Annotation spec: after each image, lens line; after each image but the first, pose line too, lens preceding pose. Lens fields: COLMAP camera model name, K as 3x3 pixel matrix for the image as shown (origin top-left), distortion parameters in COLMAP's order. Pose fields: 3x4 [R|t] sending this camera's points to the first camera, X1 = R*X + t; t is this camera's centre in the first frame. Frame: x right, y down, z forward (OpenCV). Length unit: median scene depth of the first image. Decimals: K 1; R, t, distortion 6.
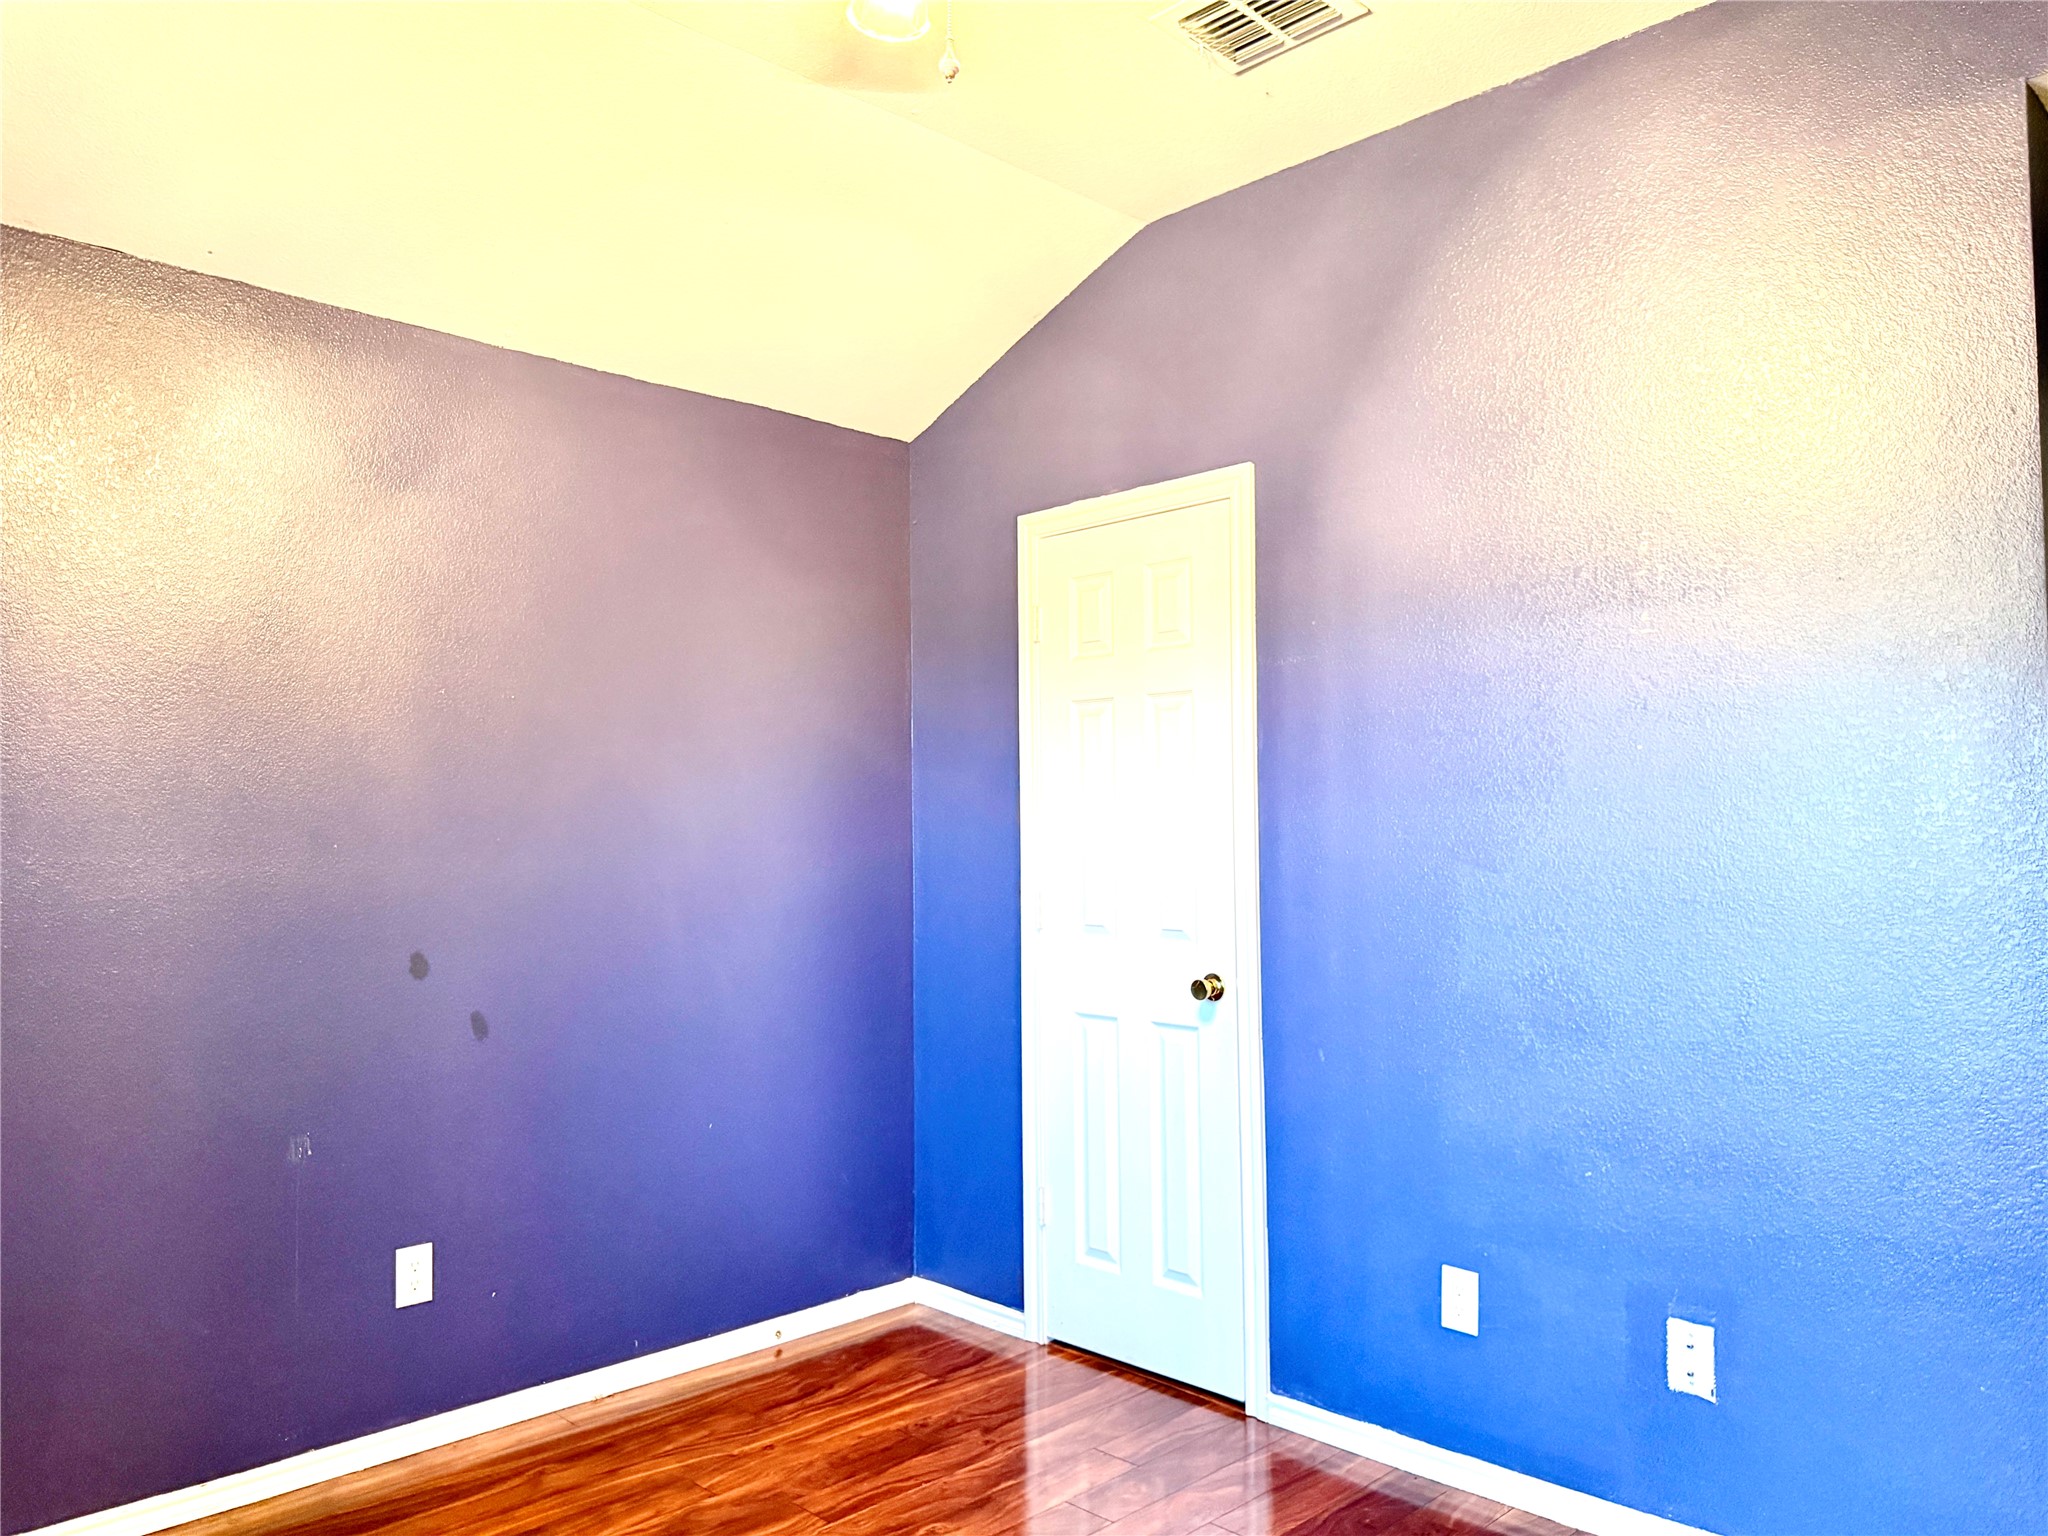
lens RADIAL K [[1461.2, 0, 1014.6], [0, 1461.2, 775.0], [0, 0, 1]] dist [0.001872, -0.002239]
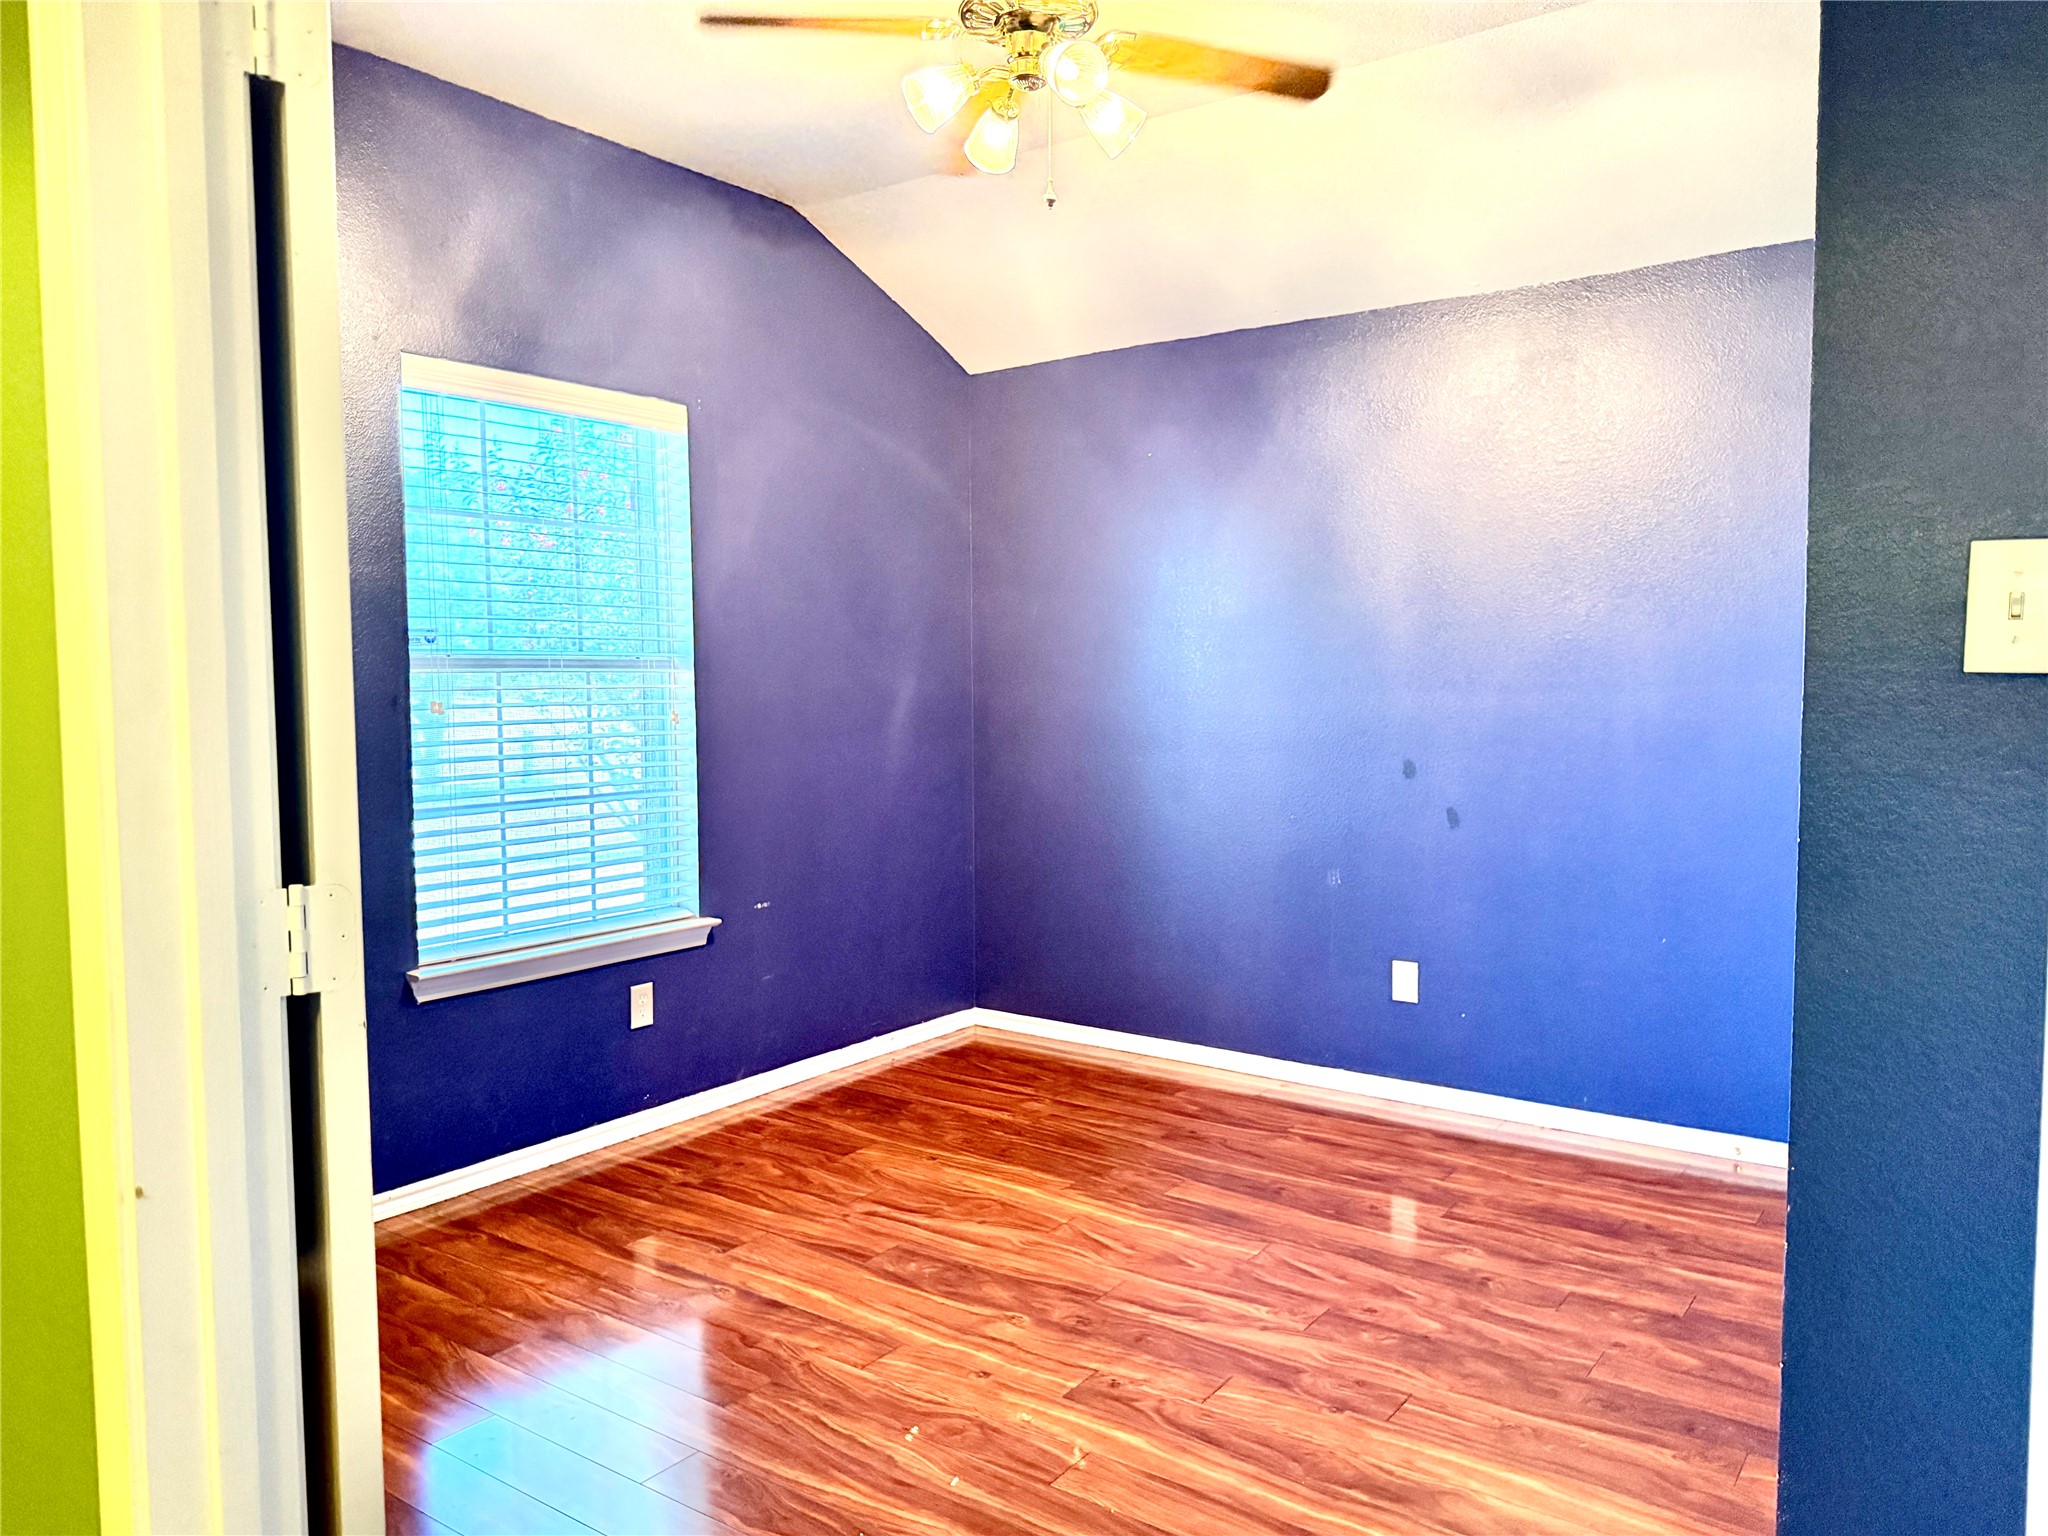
lens RADIAL K [[1461.2, 0, 1014.6], [0, 1461.2, 775.0], [0, 0, 1]] dist [0.001872, -0.002239]
pose [[0.176743, 0.074989, -0.981396, 0.912795], [0.043673, 0.995514, 0.083933, 0.001292], [0.983288, -0.057695, 0.172675, 0.381541]]
